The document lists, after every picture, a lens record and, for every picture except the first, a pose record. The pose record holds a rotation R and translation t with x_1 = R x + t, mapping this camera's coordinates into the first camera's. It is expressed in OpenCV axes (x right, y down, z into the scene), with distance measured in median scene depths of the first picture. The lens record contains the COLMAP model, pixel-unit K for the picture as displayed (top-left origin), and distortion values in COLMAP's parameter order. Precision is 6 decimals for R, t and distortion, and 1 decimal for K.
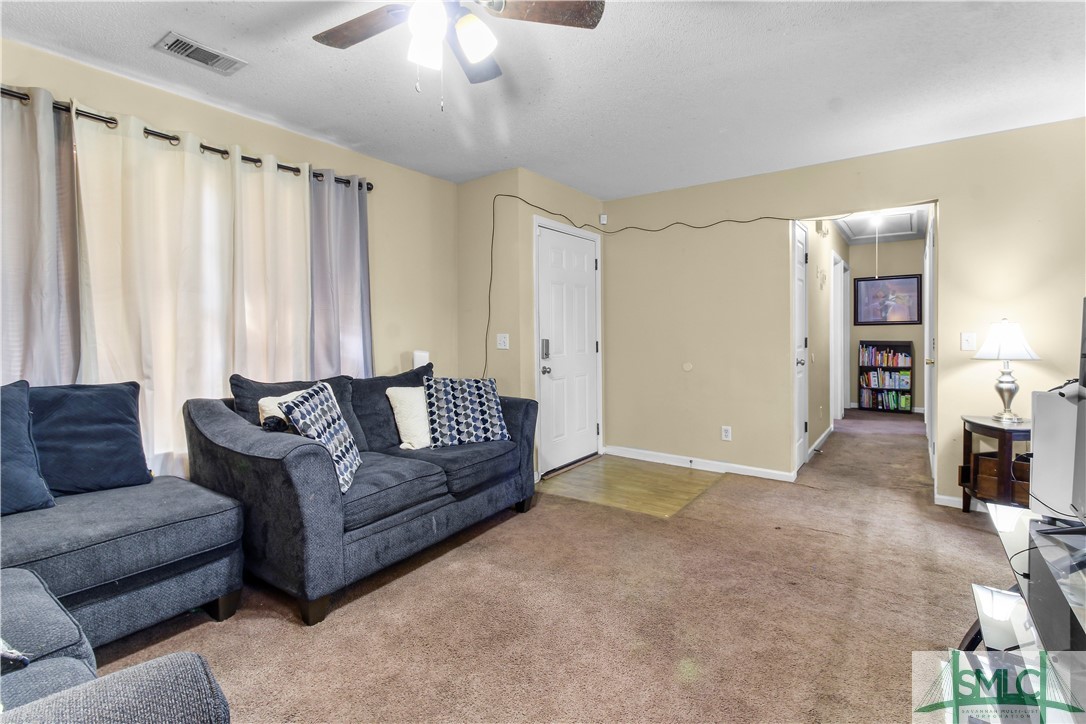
lens RADIAL K [[502.5, 0, 554.4], [0, 502.5, 338.1], [0, 0, 1]] dist [0.016532, -0.000087]
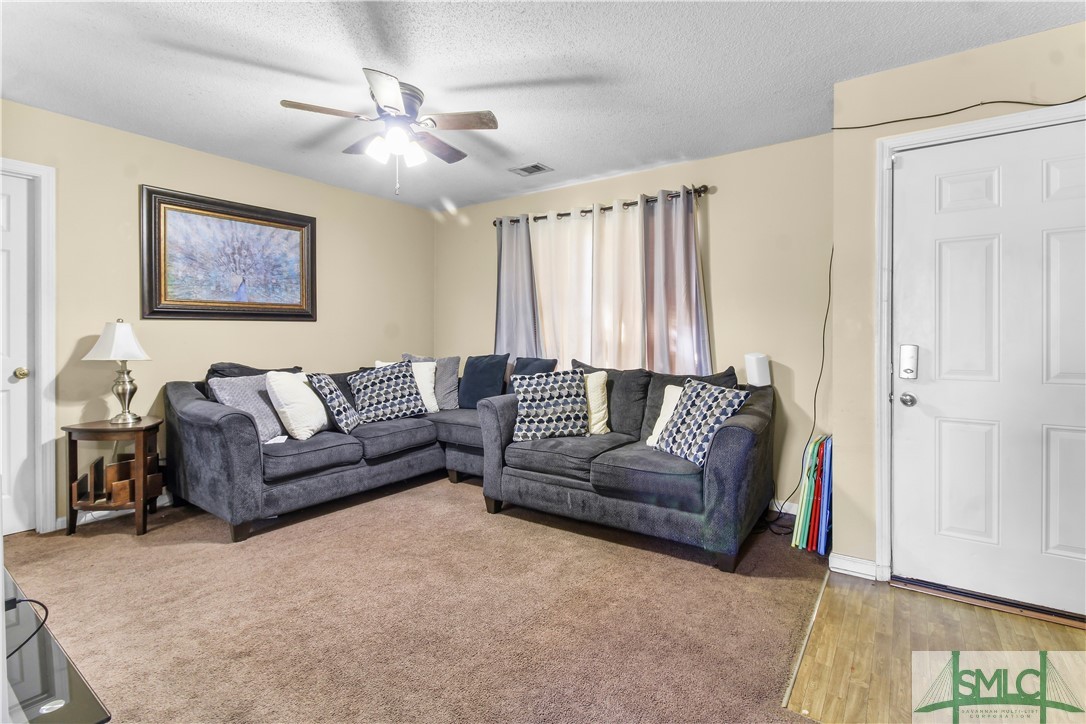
lens RADIAL K [[502.5, 0, 554.4], [0, 502.5, 338.1], [0, 0, 1]] dist [0.016532, -0.000087]
pose [[0.006777, 0.017435, -0.999825, 0.889710], [-0.014473, 0.999745, 0.017335, -0.016619], [0.999872, 0.014353, 0.007028, 0.945159]]
